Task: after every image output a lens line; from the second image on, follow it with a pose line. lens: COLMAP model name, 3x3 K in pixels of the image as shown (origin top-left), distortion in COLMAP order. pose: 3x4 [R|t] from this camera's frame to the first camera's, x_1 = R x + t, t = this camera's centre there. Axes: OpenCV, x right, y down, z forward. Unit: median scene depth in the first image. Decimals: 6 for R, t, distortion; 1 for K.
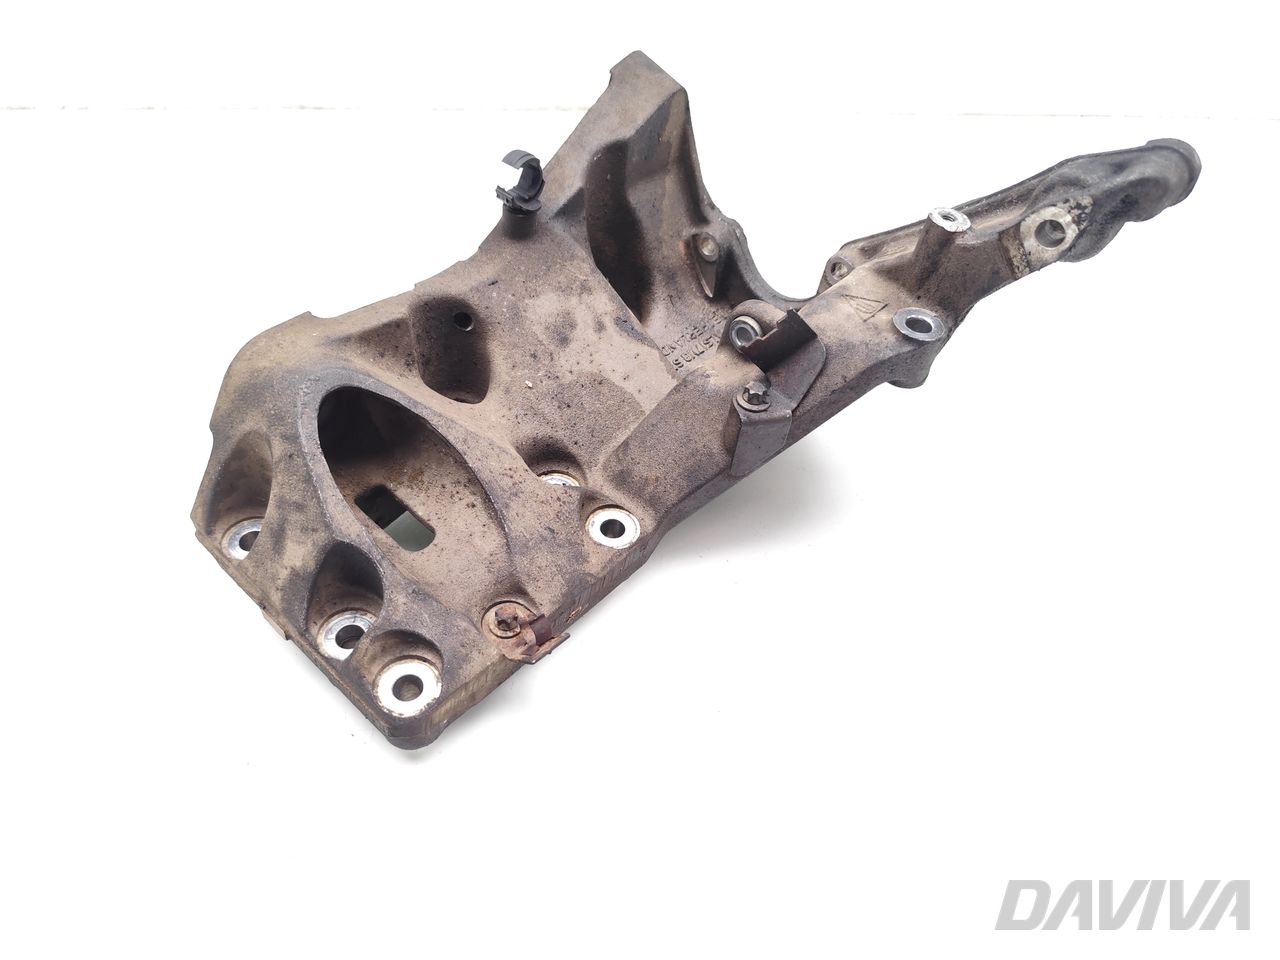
lens RADIAL K [[851.2, 0, 640.6], [0, 851.2, 483.6], [0, 0, 1]] dist [0.004449, -0.004835]
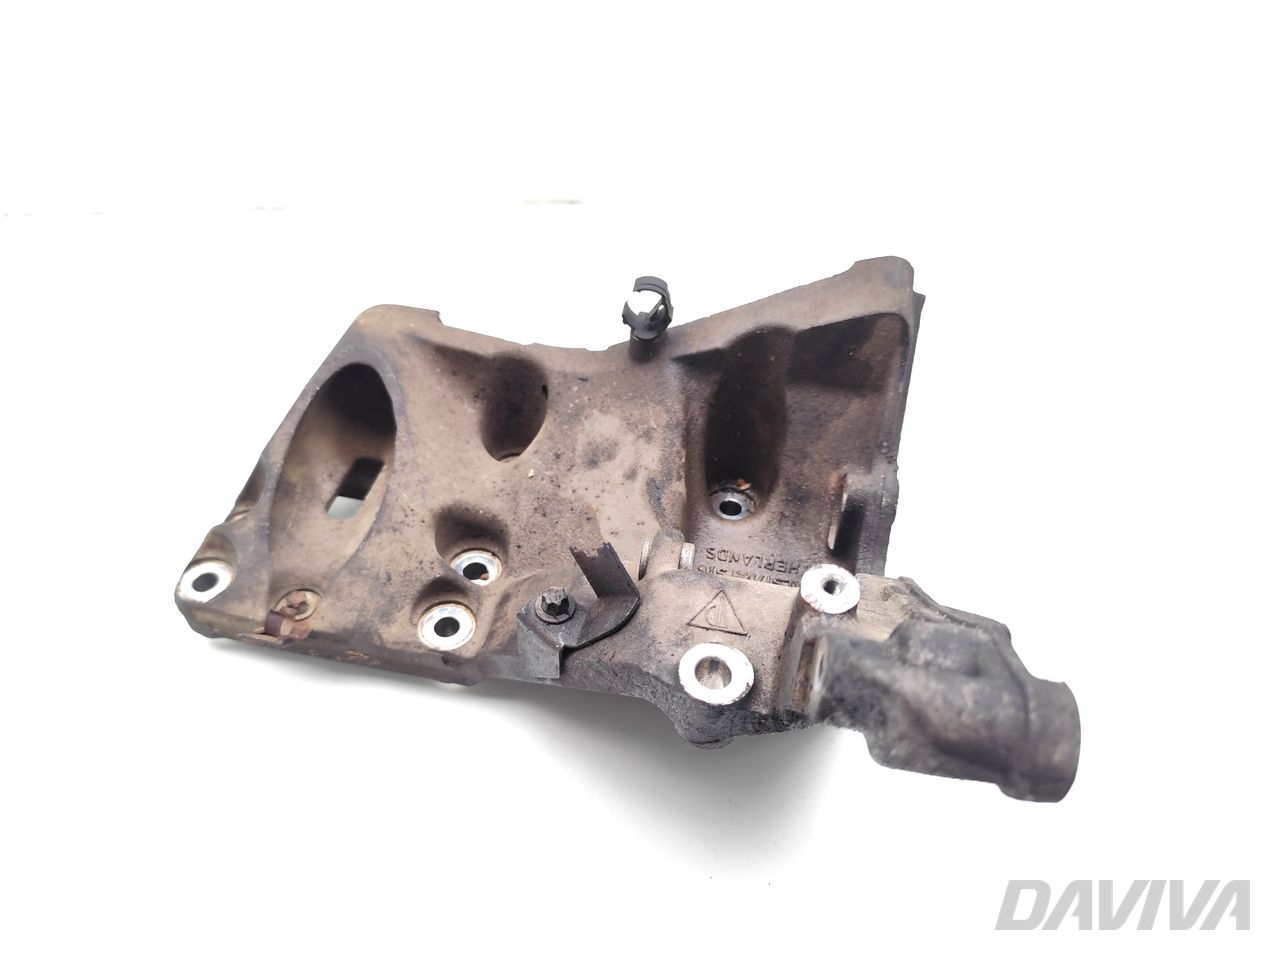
lens RADIAL K [[851.2, 0, 641.7], [0, 851.2, 475.1], [0, 0, 1]] dist [0.004449, -0.004835]
pose [[0.540324, 0.544555, -0.641490, 0.574238], [-0.628196, 0.768264, 0.123044, -0.315437], [0.559838, 0.336498, 0.757199, 0.309441]]
